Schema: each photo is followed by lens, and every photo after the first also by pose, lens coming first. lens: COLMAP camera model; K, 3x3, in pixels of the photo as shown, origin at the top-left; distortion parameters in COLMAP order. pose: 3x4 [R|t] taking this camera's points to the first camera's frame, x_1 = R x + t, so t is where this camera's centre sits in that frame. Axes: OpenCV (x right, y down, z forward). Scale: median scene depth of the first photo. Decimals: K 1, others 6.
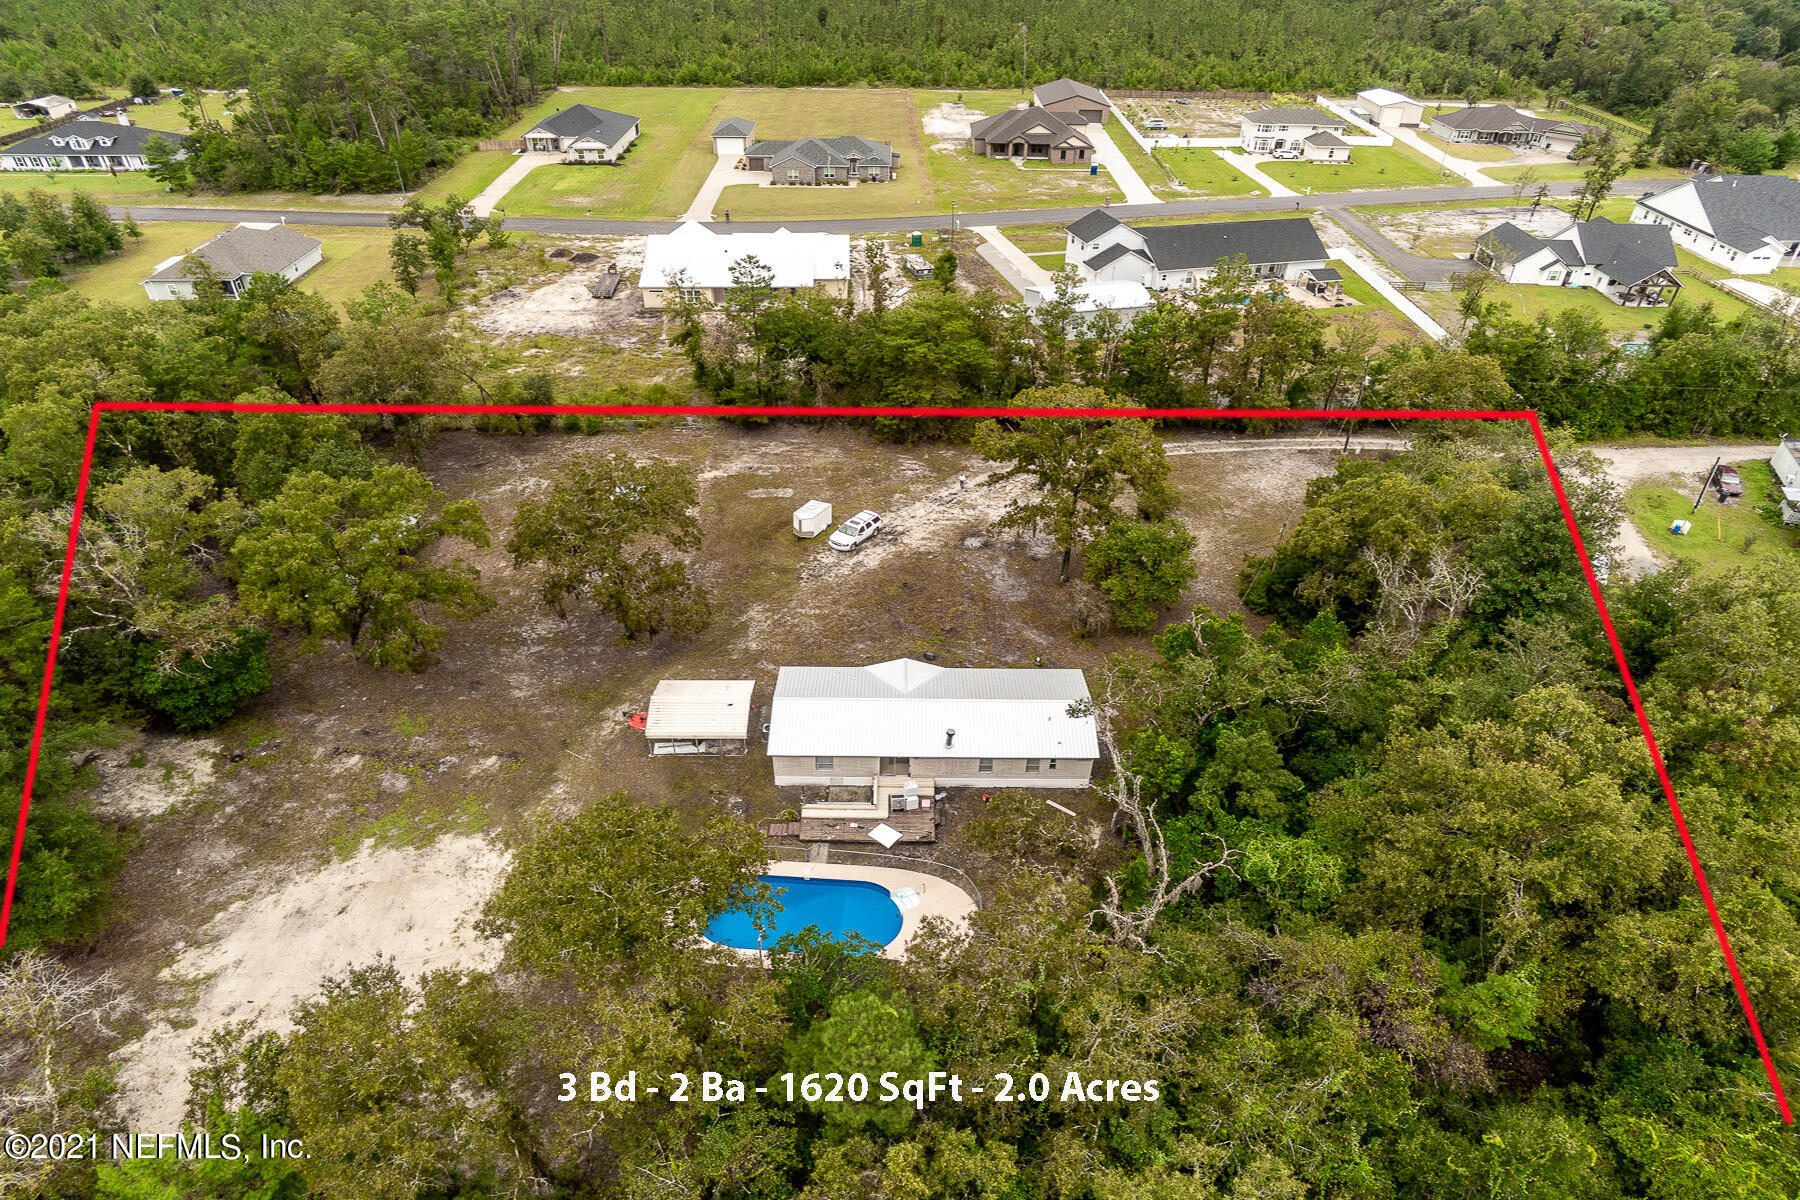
lens RADIAL K [[1053.0, 0, 900.0], [0, 1053.0, 600.0], [0, 0, 1]] dist [0.001997, -0.000045]
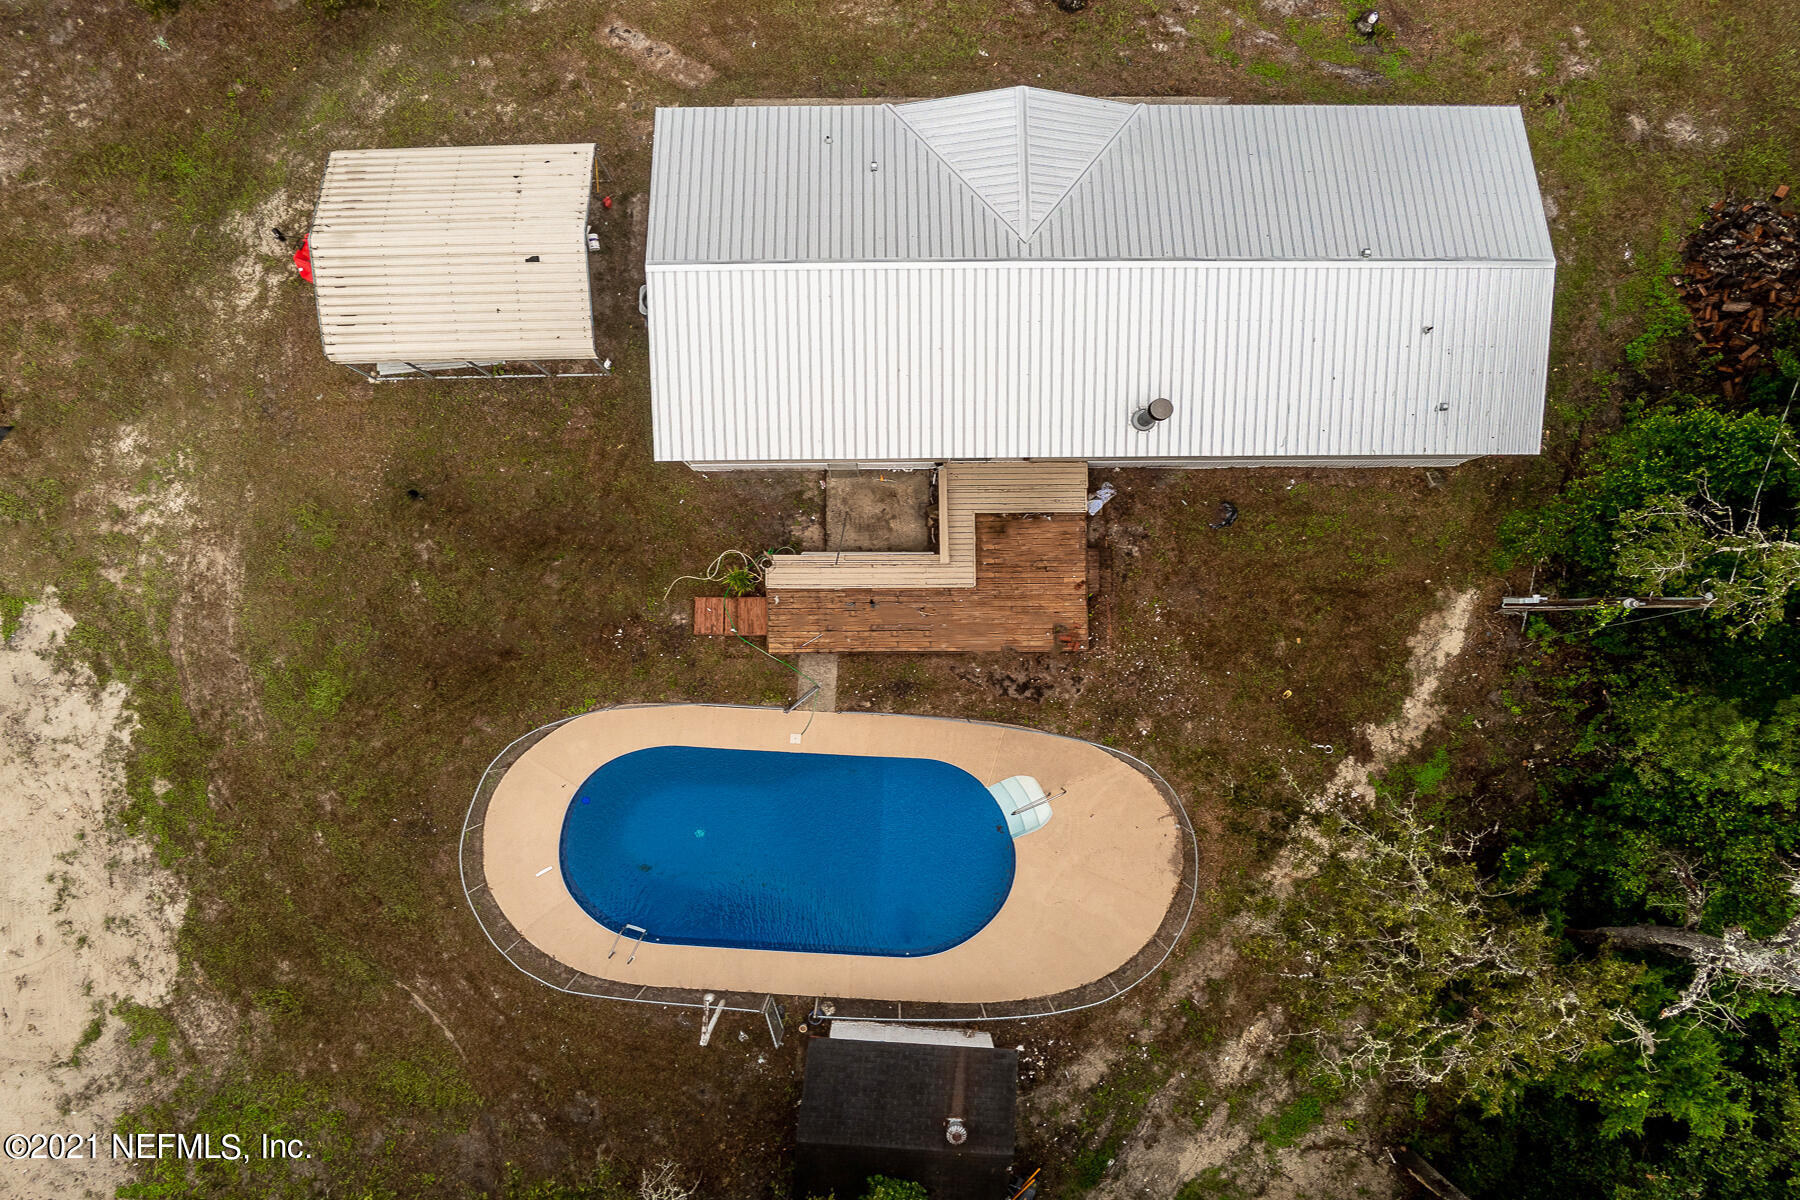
lens RADIAL K [[1185.6, 0, 908.7], [0, 1185.6, 862.5], [0, 0, 1]] dist [-0.001967, -0.002599]
pose [[0.999732, -0.013988, -0.018423, -0.029453], [0.023124, 0.625217, 0.780108, -0.087936], [0.000606, -0.780326, 0.625373, 0.602244]]
